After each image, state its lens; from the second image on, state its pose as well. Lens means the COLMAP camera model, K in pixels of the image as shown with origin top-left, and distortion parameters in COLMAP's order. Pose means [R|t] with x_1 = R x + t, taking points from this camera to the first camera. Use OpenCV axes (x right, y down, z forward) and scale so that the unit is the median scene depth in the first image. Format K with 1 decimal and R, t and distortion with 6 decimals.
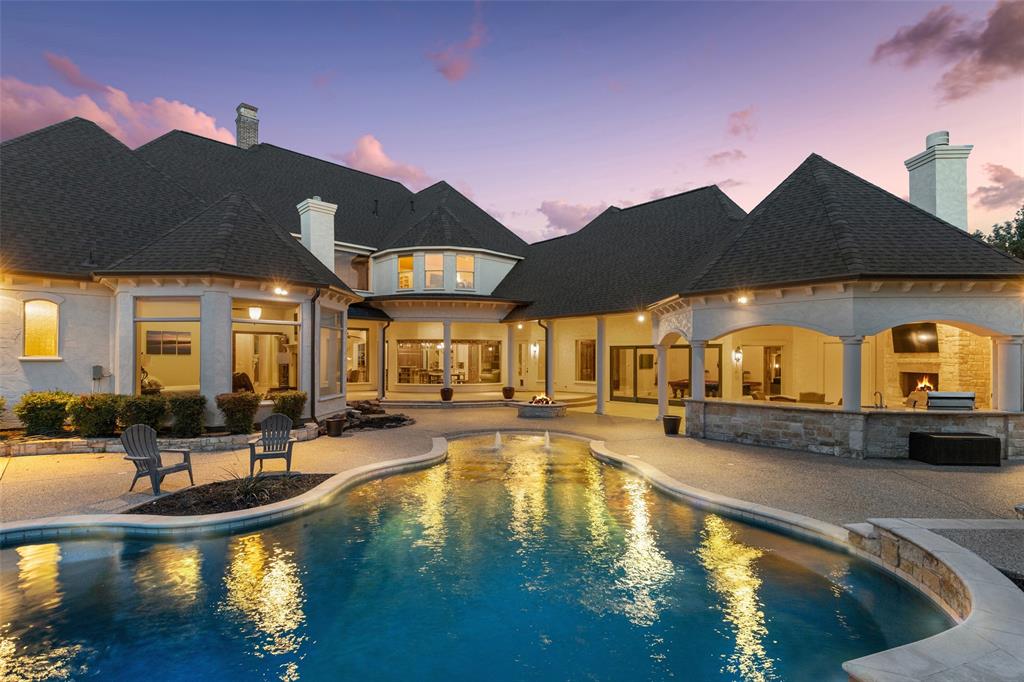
lens RADIAL K [[474.7, 0, 509.5], [0, 474.7, 355.9], [0, 0, 1]] dist [0.000615, 0.000066]
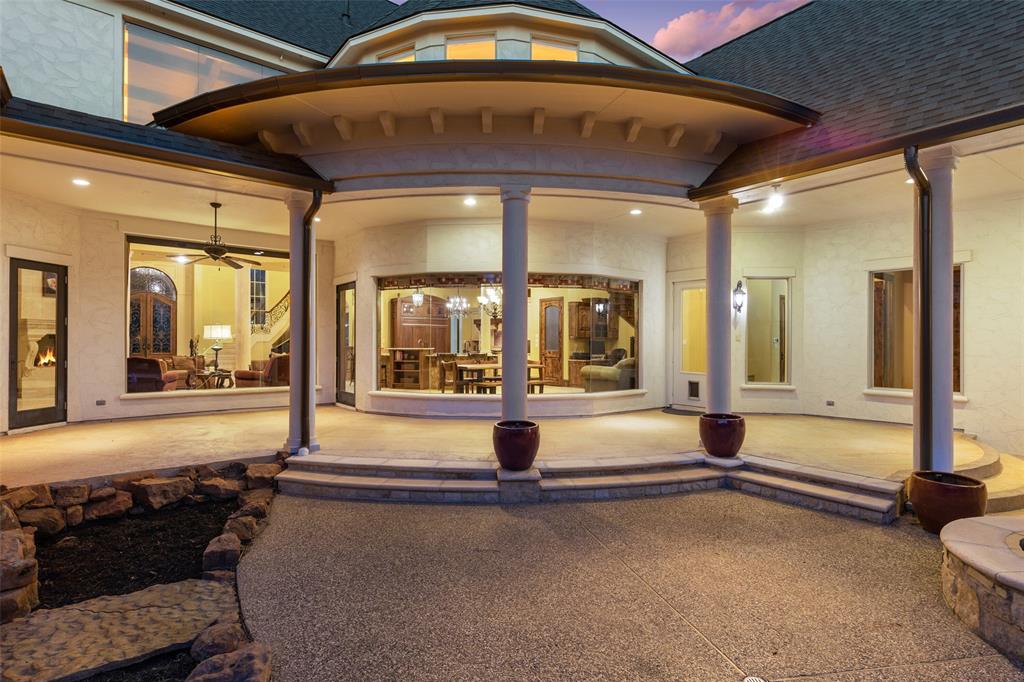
lens RADIAL K [[499.2, 0, 512.0], [0, 499.2, 341.0], [0, 0, 1]] dist [-0.003194, -0.000347]
pose [[0.997078, 0.000277, -0.076396, -0.149281], [-0.000062, 0.999996, 0.002820, 0.025784], [0.076397, -0.002807, 0.997074, 0.946706]]
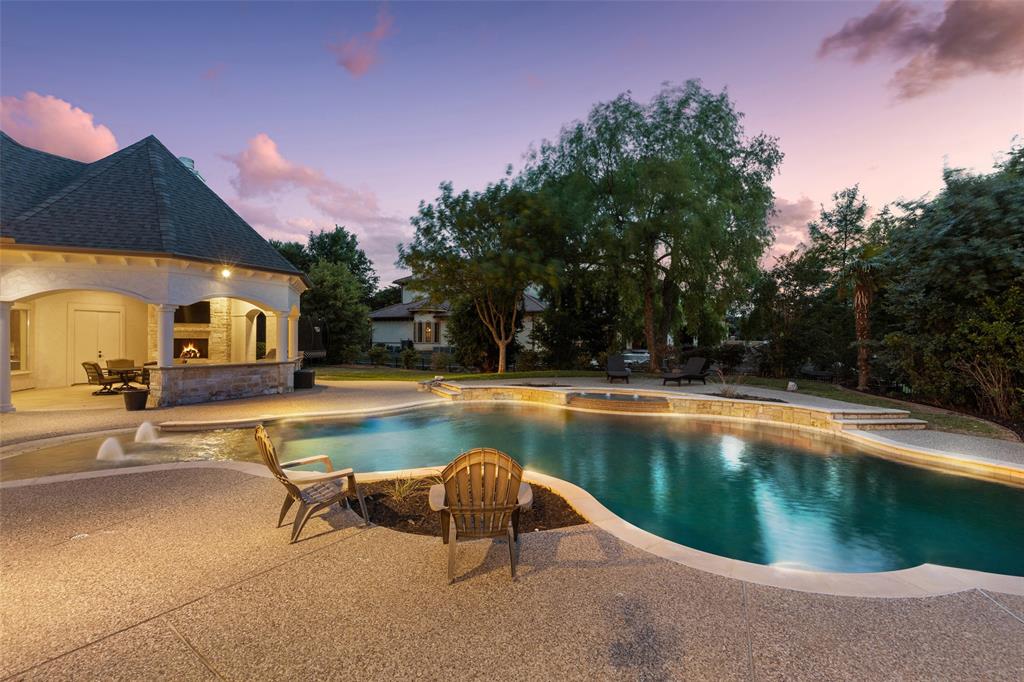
lens RADIAL K [[455.8, 0, 510.3], [0, 455.8, 343.9], [0, 0, 1]] dist [0.000693, 0.000181]
pose [[-0.367611, -0.015999, 0.929842, -0.605623], [-0.008462, 0.999868, 0.013858, 0.023647], [-0.929941, -0.002774, -0.367698, 0.600048]]
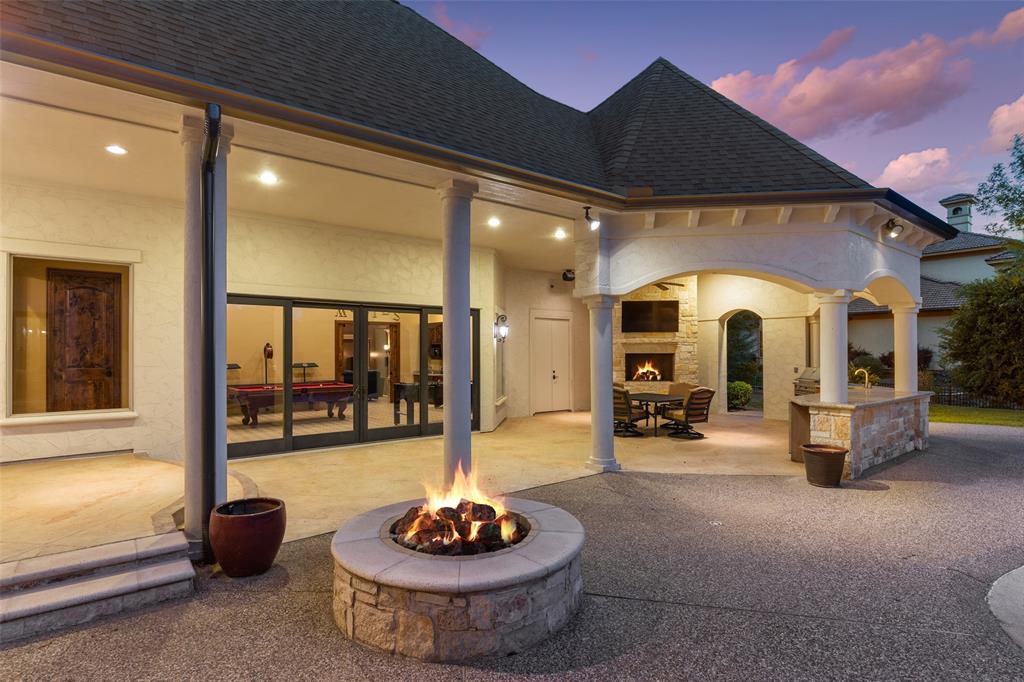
lens RADIAL K [[514.6, 0, 506.3], [0, 514.6, 349.1], [0, 0, 1]] dist [0.001889, 0.000552]
pose [[0.091398, 0.004318, 0.995805, -0.168526], [0.001034, 0.999990, -0.004431, 0.028874], [-0.995814, 0.001434, 0.091393, 1.125079]]
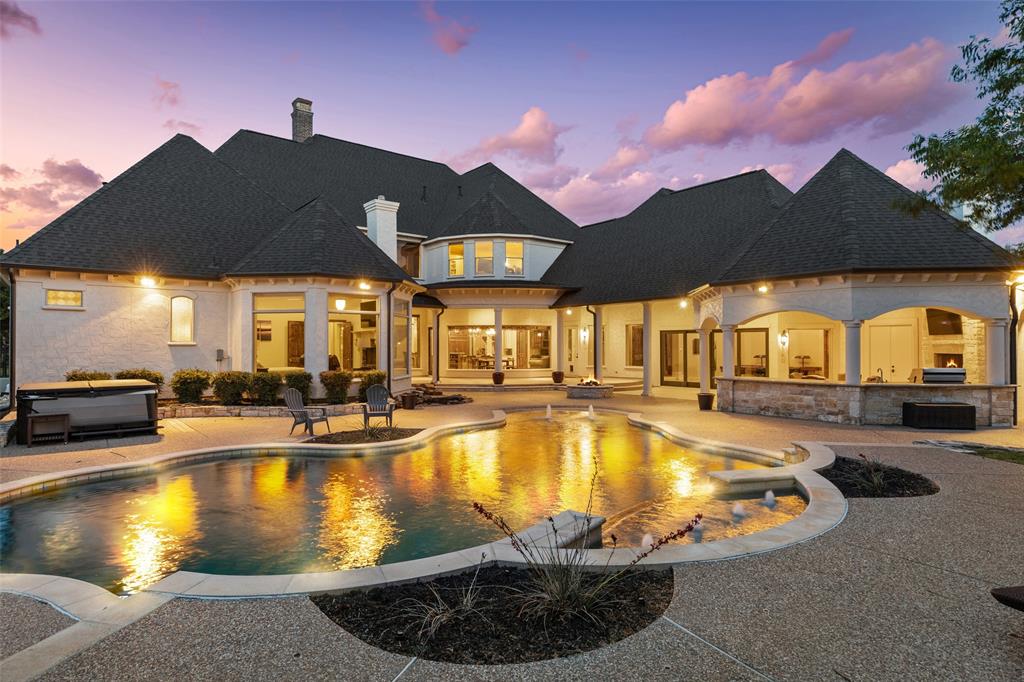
lens RADIAL K [[573.3, 0, 512.0], [0, 573.3, 341.0], [0, 0, 1]] dist [0.001661, 0.000303]
pose [[0.996472, -0.005397, -0.083753, 0.004065], [0.004949, 0.999972, -0.005551, 0.008697], [0.083781, 0.005117, 0.996471, -0.329726]]
